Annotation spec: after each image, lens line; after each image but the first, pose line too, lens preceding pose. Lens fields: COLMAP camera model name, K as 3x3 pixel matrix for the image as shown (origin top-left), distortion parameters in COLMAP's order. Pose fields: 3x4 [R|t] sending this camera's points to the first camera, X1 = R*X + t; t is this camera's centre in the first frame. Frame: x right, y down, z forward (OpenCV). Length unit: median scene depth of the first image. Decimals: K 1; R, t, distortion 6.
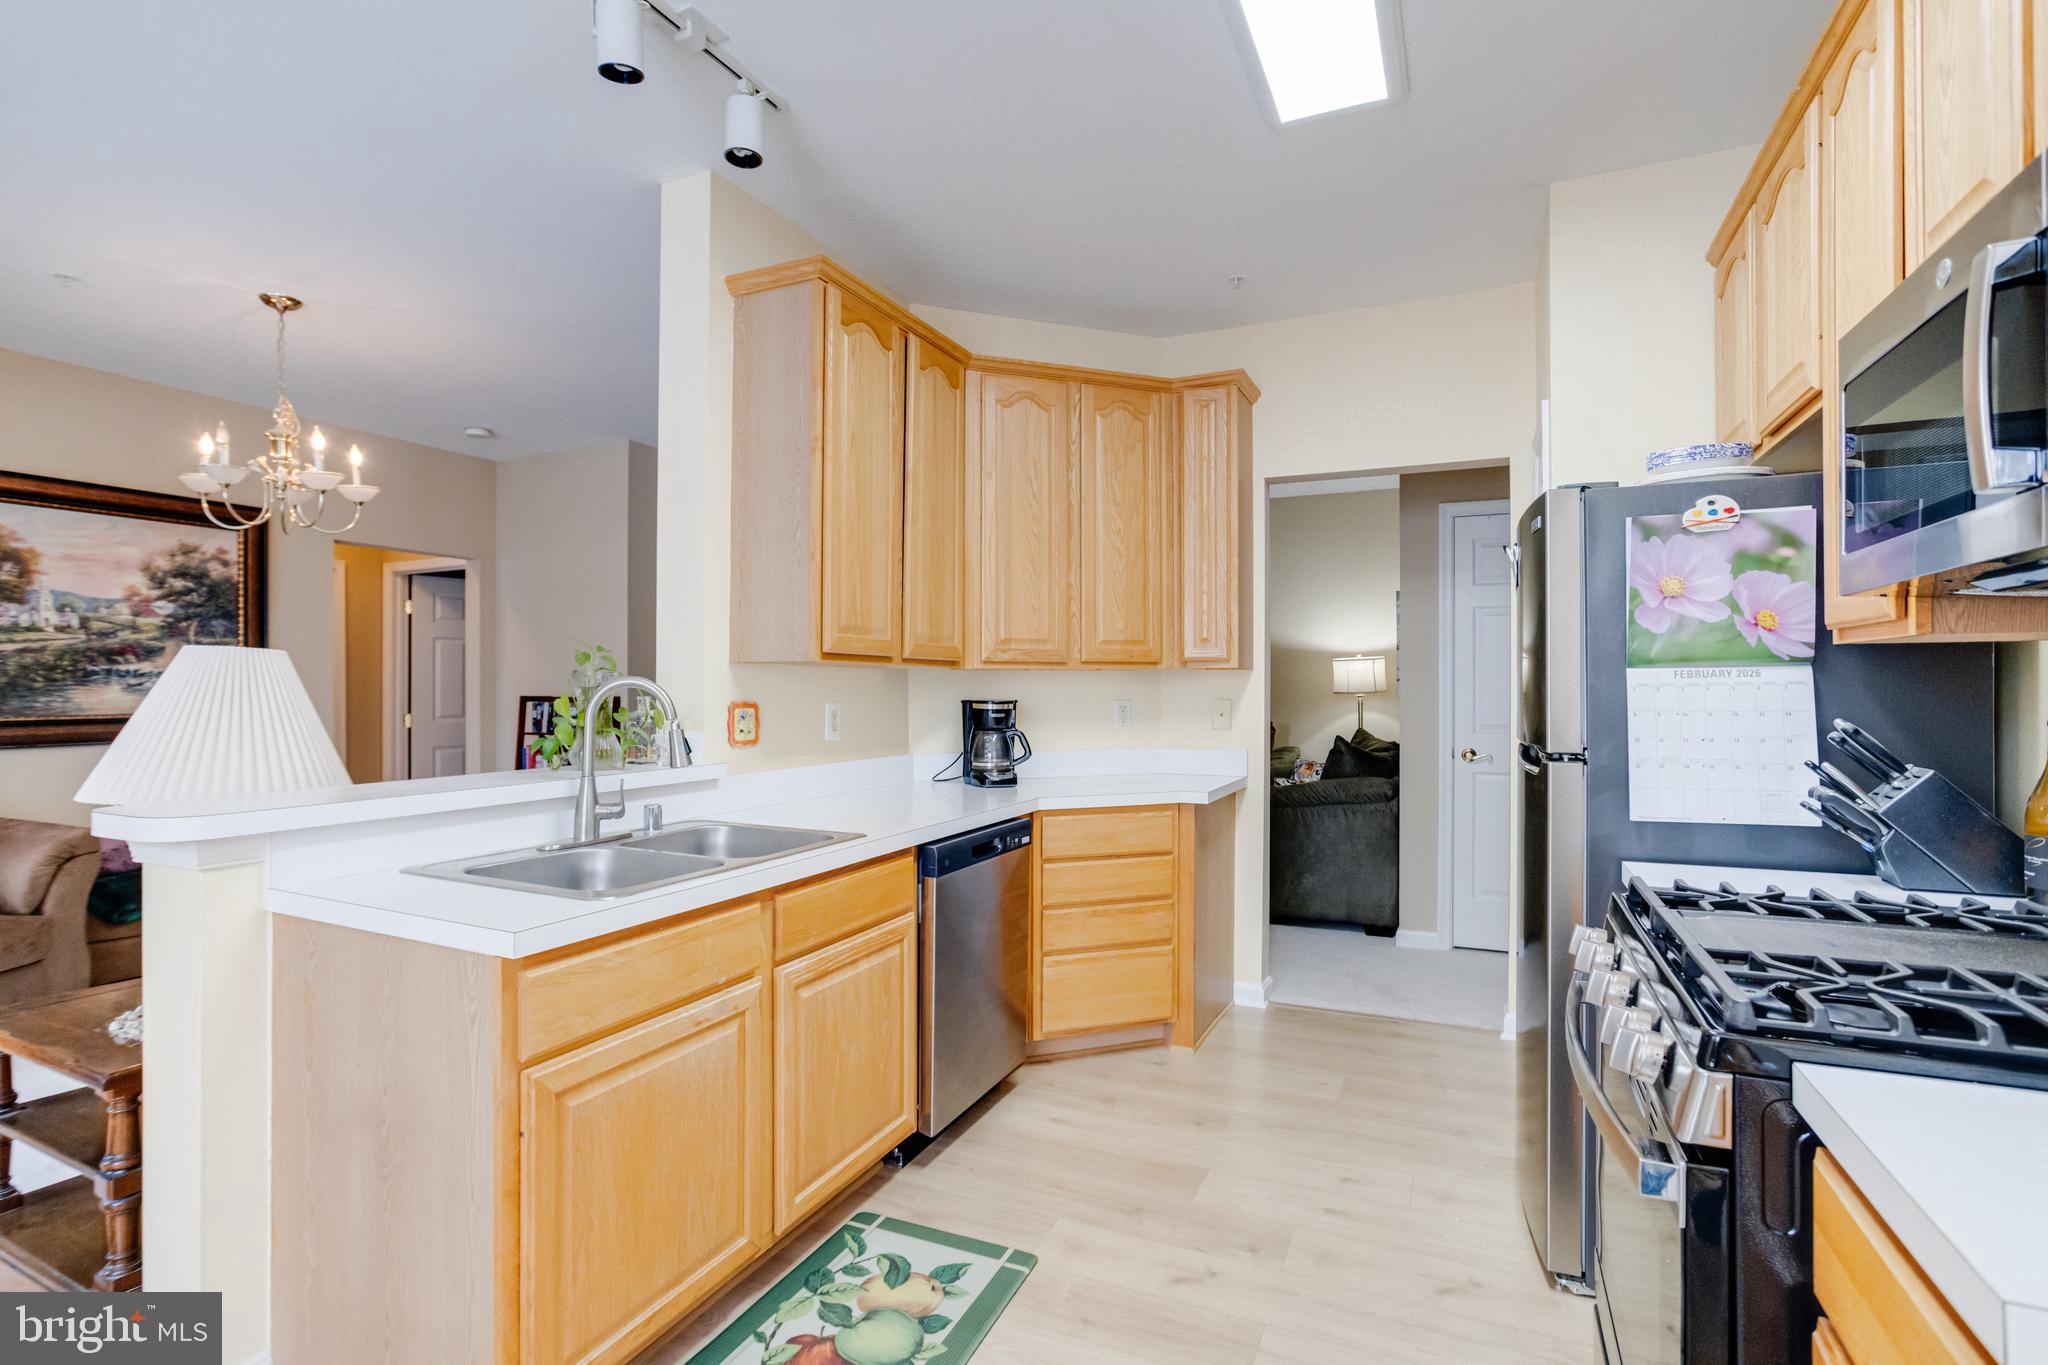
lens RADIAL K [[986.3, 0, 991.2], [0, 986.3, 686.6], [0, 0, 1]] dist [-0.036428, 0.020876]
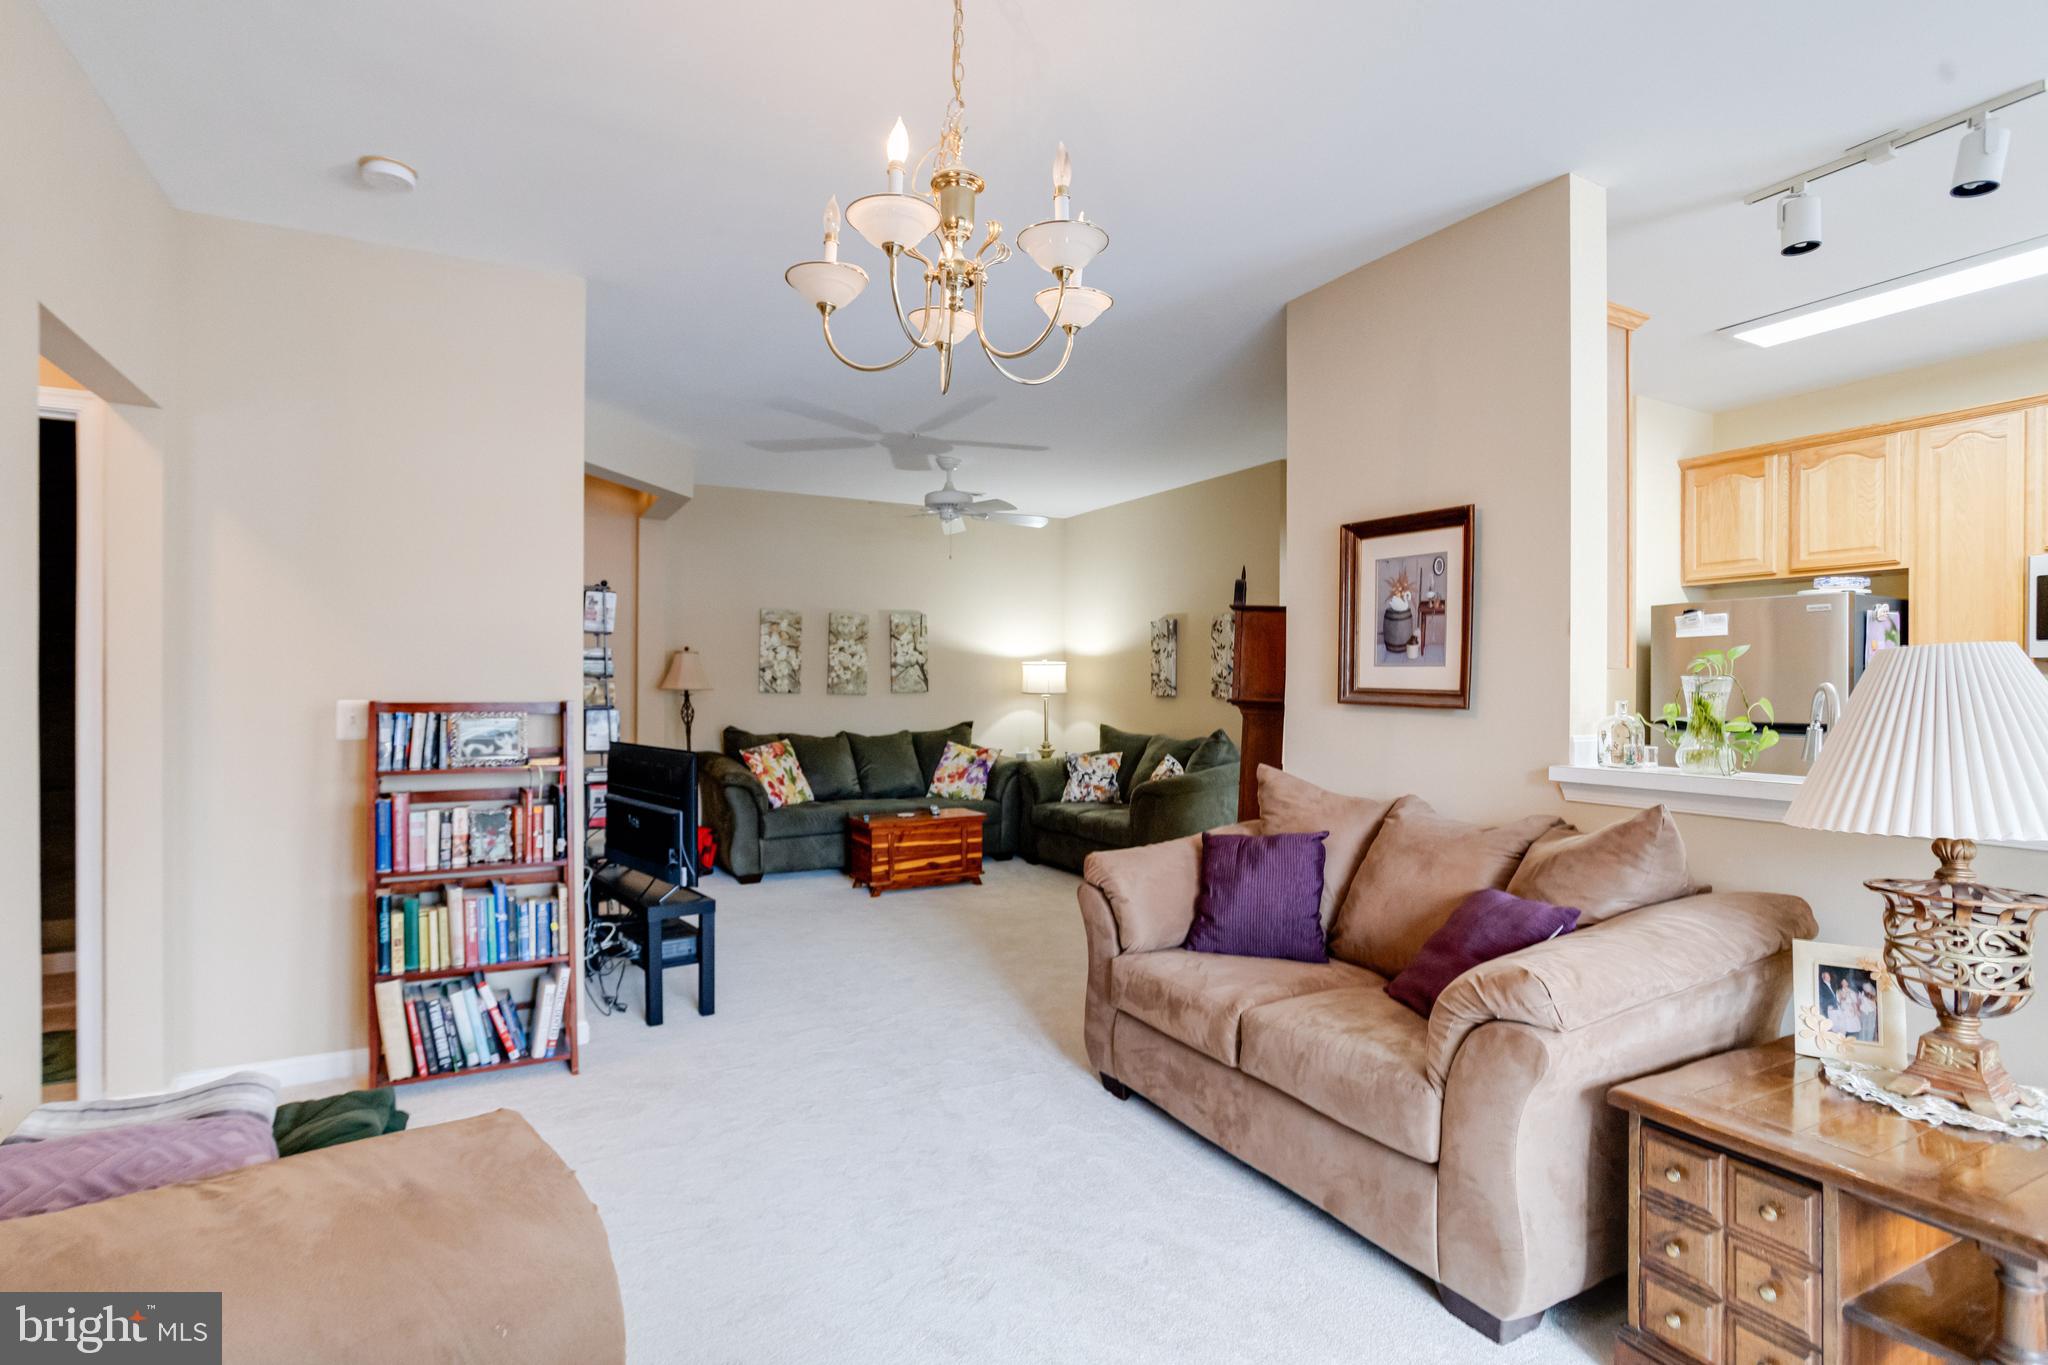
lens RADIAL K [[1000.1, 0, 1006.6], [0, 1000.1, 691.2], [0, 0, 1]] dist [-0.053010, 0.023975]
pose [[0.588966, 0.003507, 0.808150, -0.912739], [-0.007644, 0.999970, 0.001232, 0.001107], [-0.808121, -0.006903, 0.588976, 0.544957]]
